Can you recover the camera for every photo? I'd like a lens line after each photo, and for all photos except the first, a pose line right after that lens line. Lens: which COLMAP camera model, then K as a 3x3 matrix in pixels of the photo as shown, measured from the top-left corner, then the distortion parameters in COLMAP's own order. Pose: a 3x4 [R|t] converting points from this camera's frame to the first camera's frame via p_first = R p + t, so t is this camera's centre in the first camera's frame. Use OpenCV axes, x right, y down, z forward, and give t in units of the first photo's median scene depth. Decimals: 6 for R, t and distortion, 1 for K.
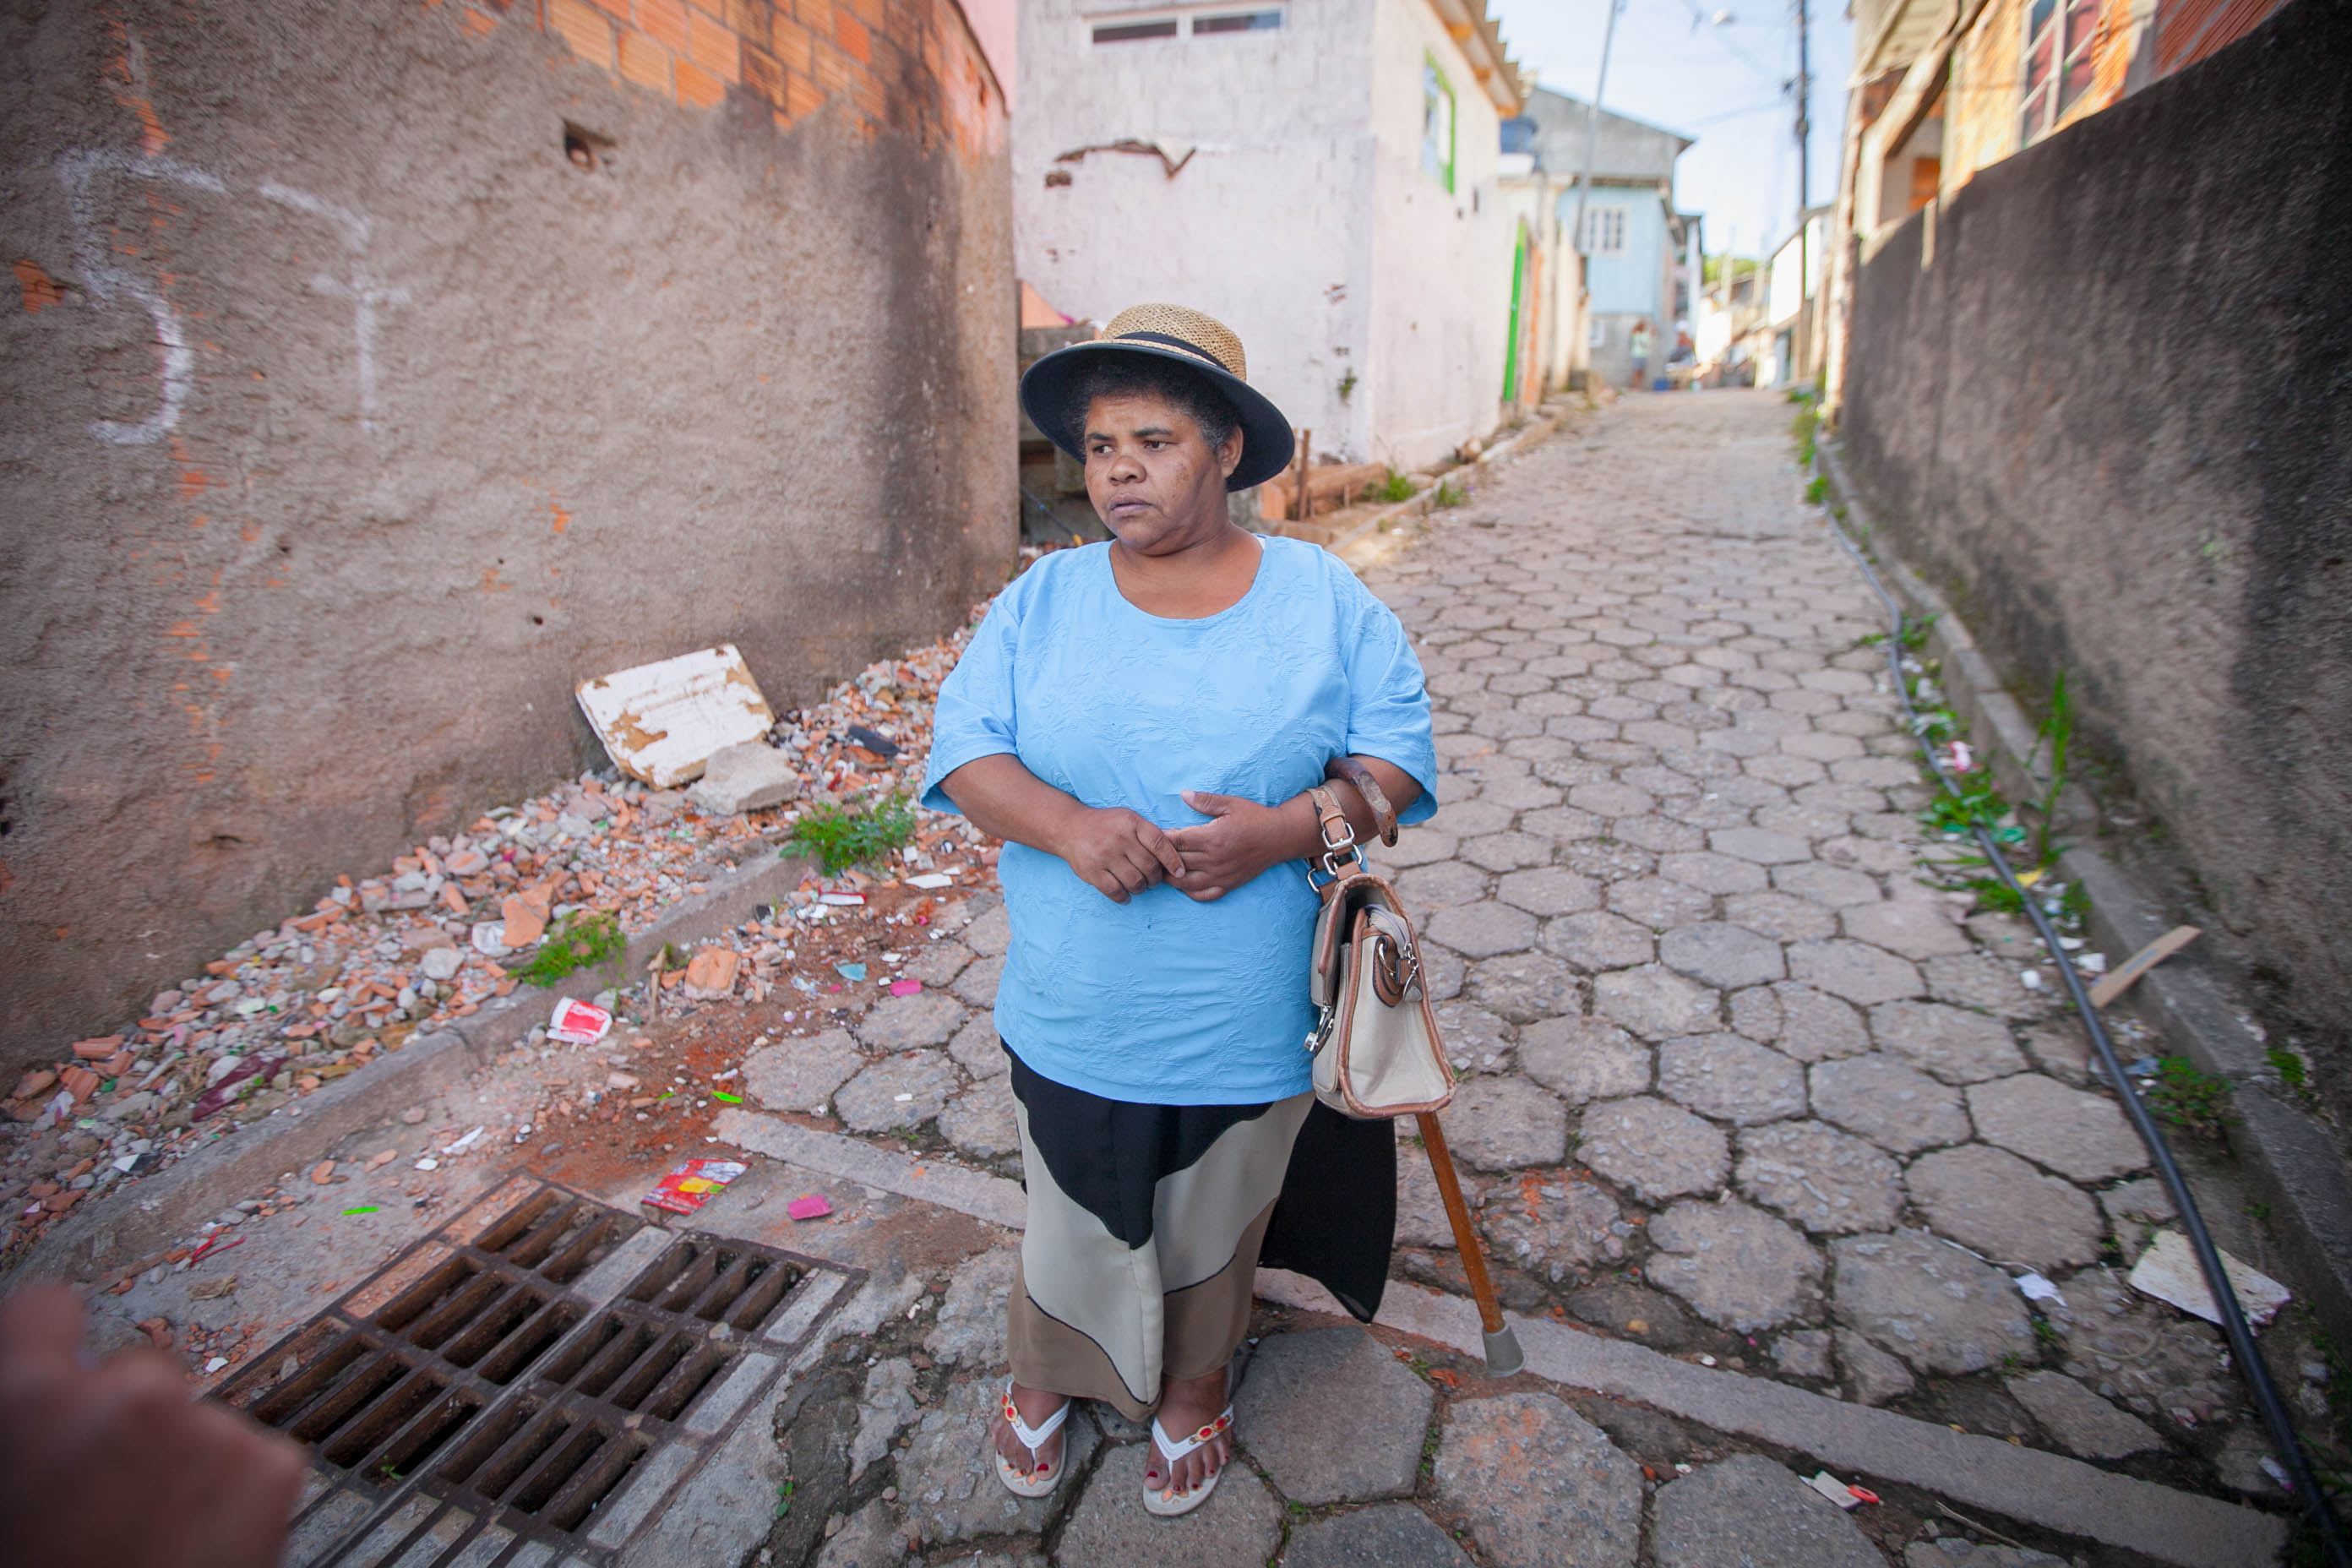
lens RADIAL K [[1107.4, 0, 1184.2], [0, 1107.4, 780.2], [0, 0, 1]] dist [-0.045472, 0.014902]
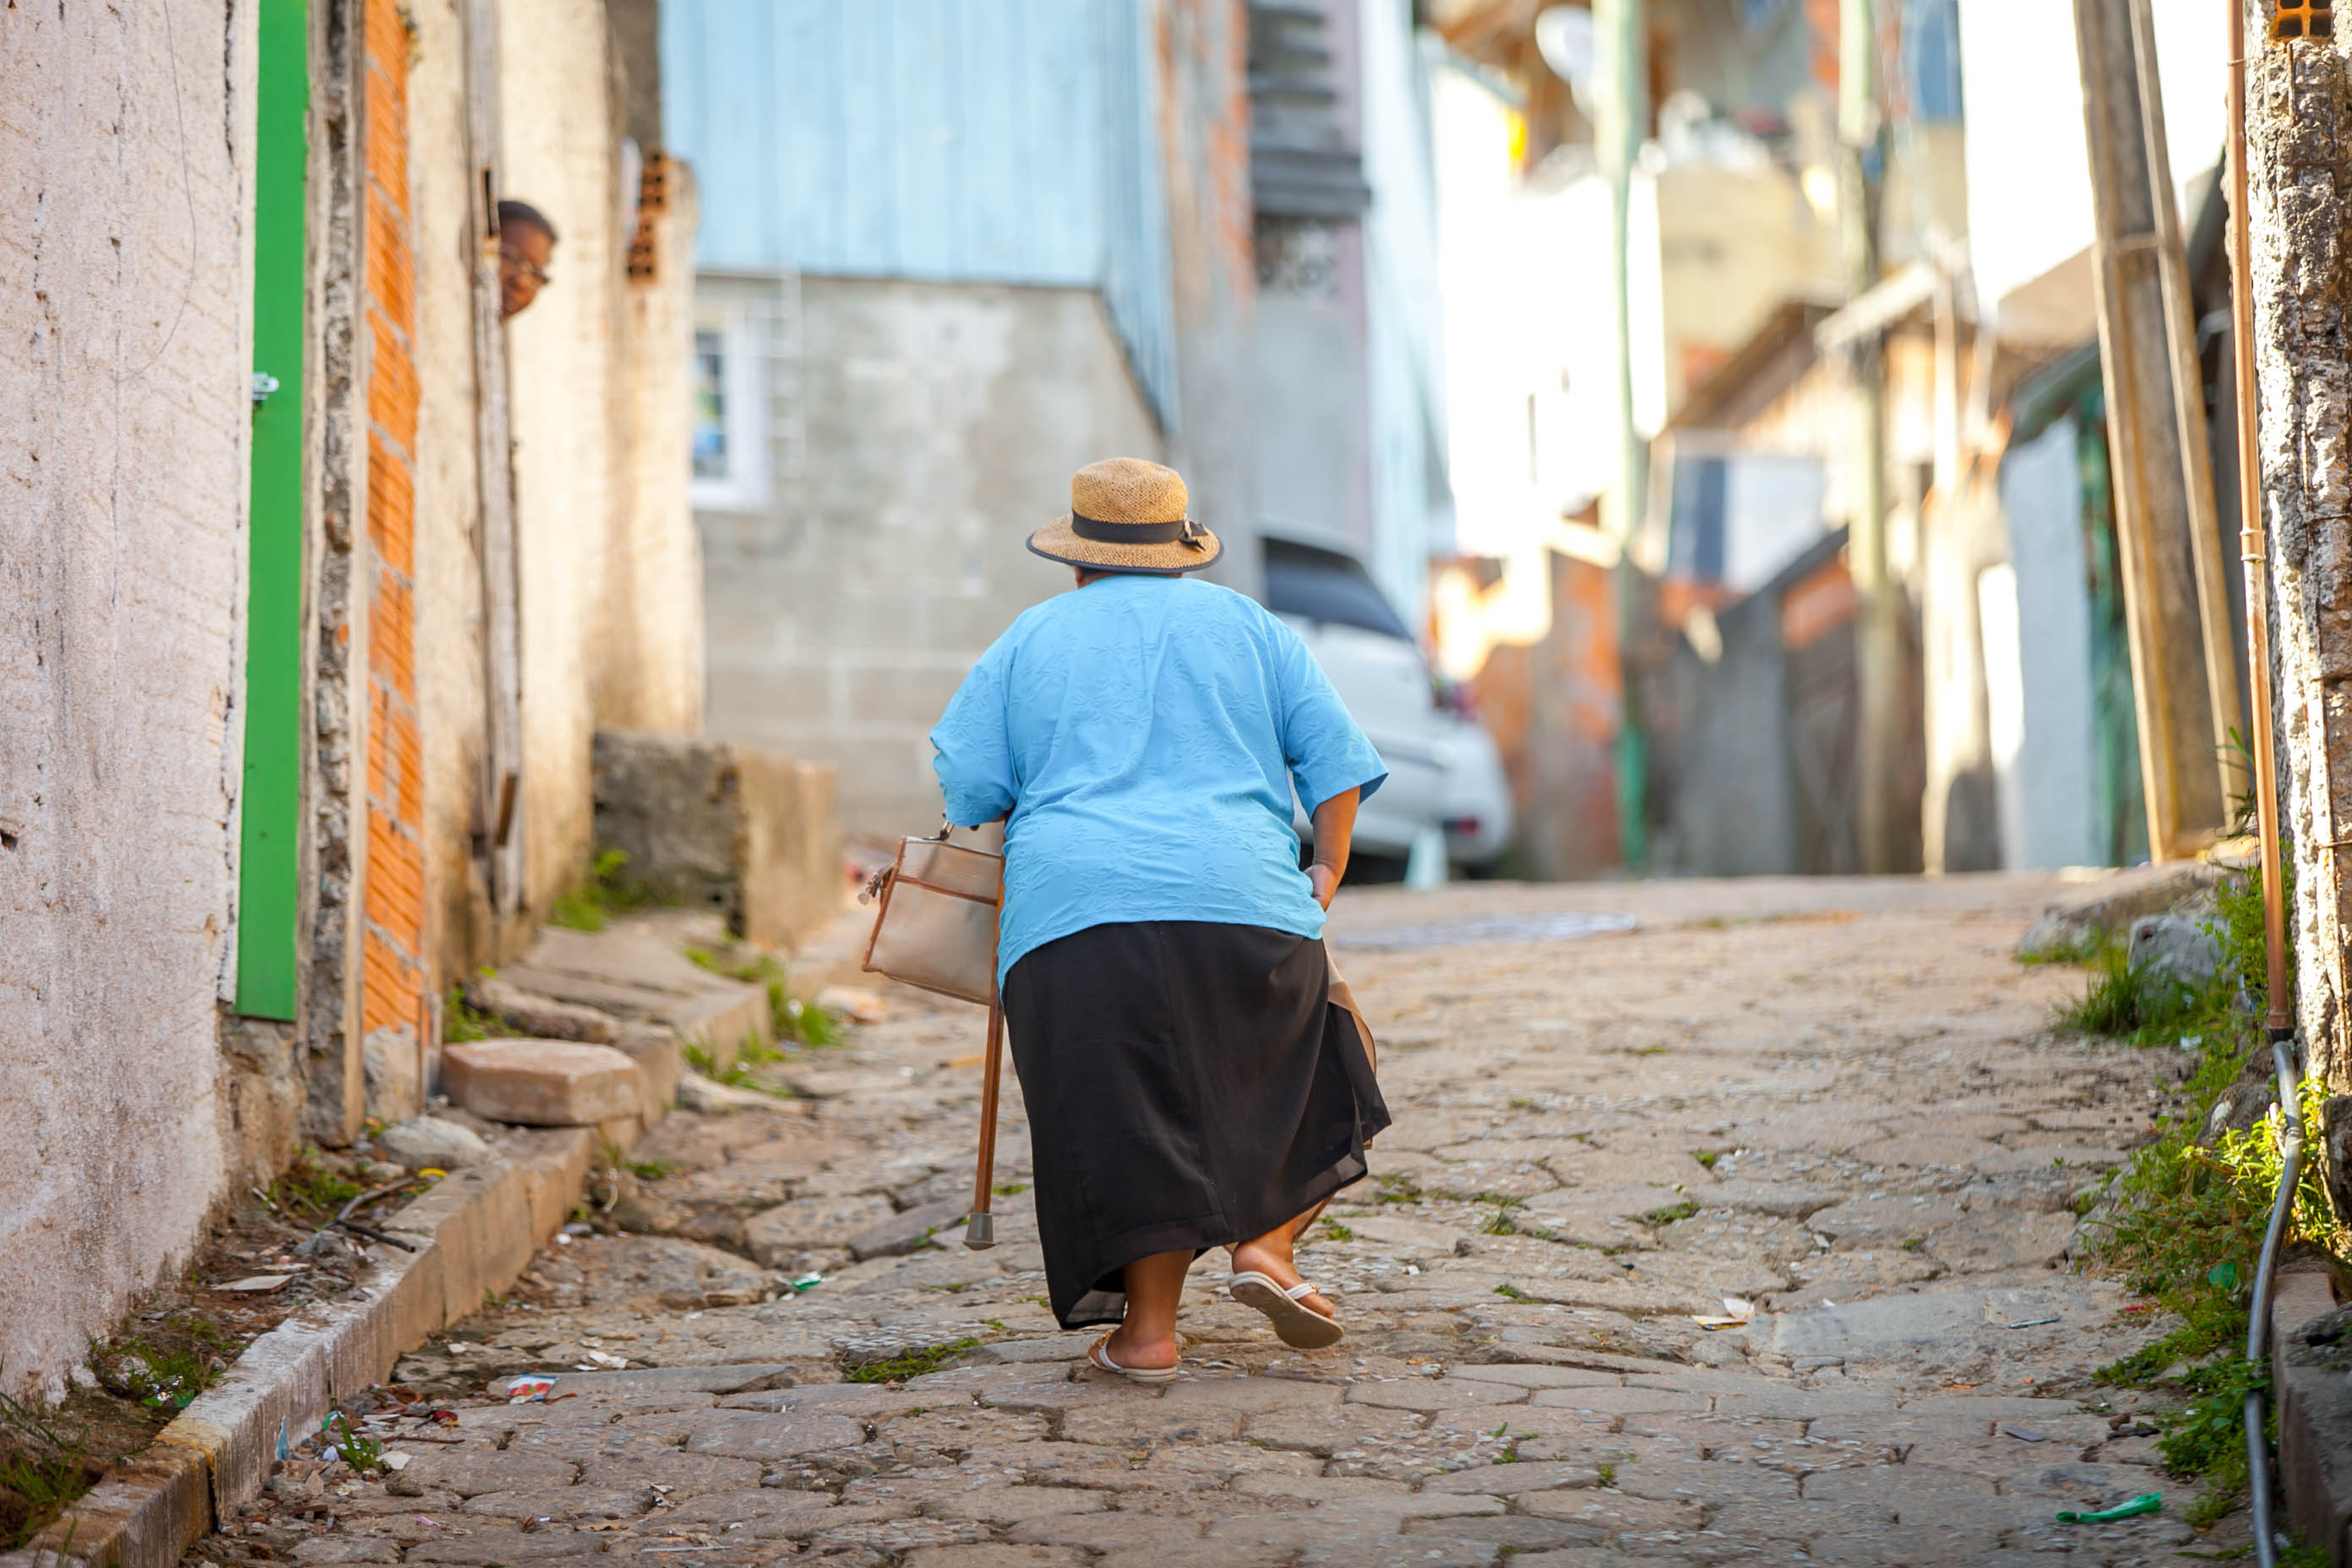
lens RADIAL K [[11598.8, 0, 1176.0], [0, 11598.8, 784.0], [0, 0, 1]] dist [0.647068, 20.174521]
pose [[0.923615, 0.022354, 0.382669, -0.673651], [0.102114, 0.947875, -0.301836, 0.345630], [-0.369470, 0.317856, 0.873189, -1.406158]]
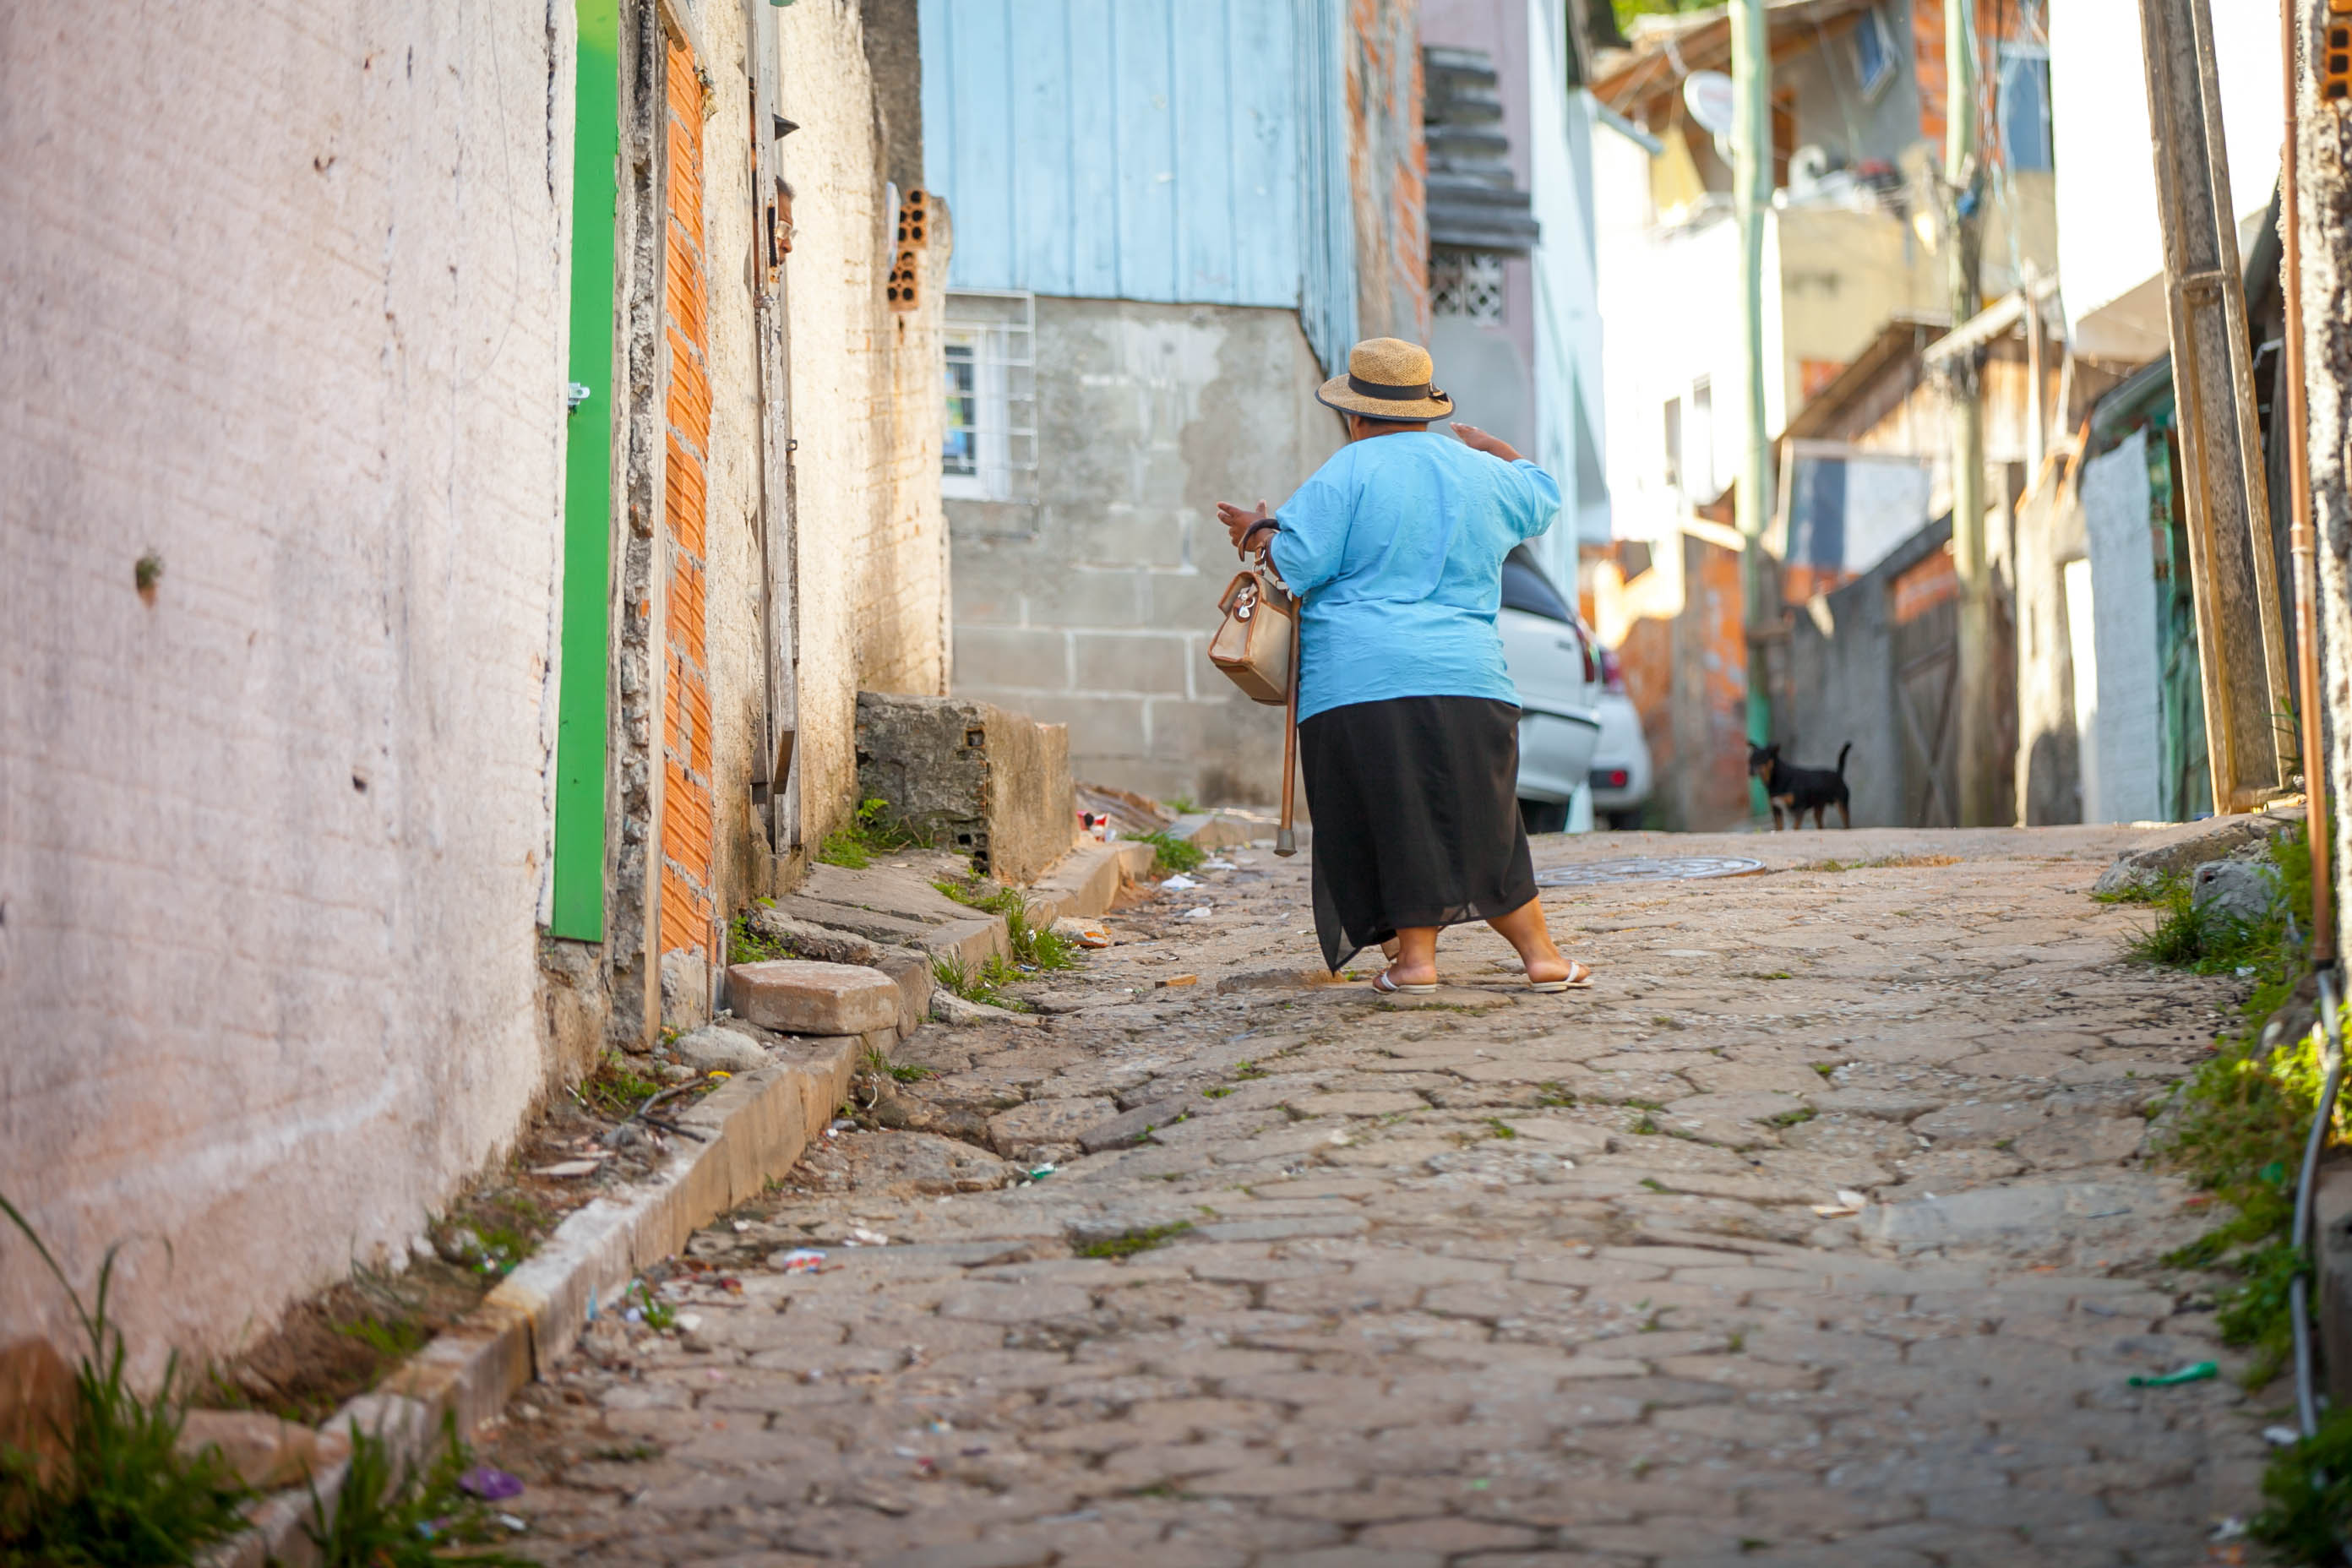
lens RADIAL K [[10106.1, 0, 1176.0], [0, 10106.1, 784.0], [0, 0, 1]] dist [0.463548, 5.878837]
pose [[0.930199, 0.025855, 0.366143, -0.687282], [0.091533, 0.949663, -0.299603, 0.353050], [-0.355459, 0.312205, 0.881009, -1.426687]]
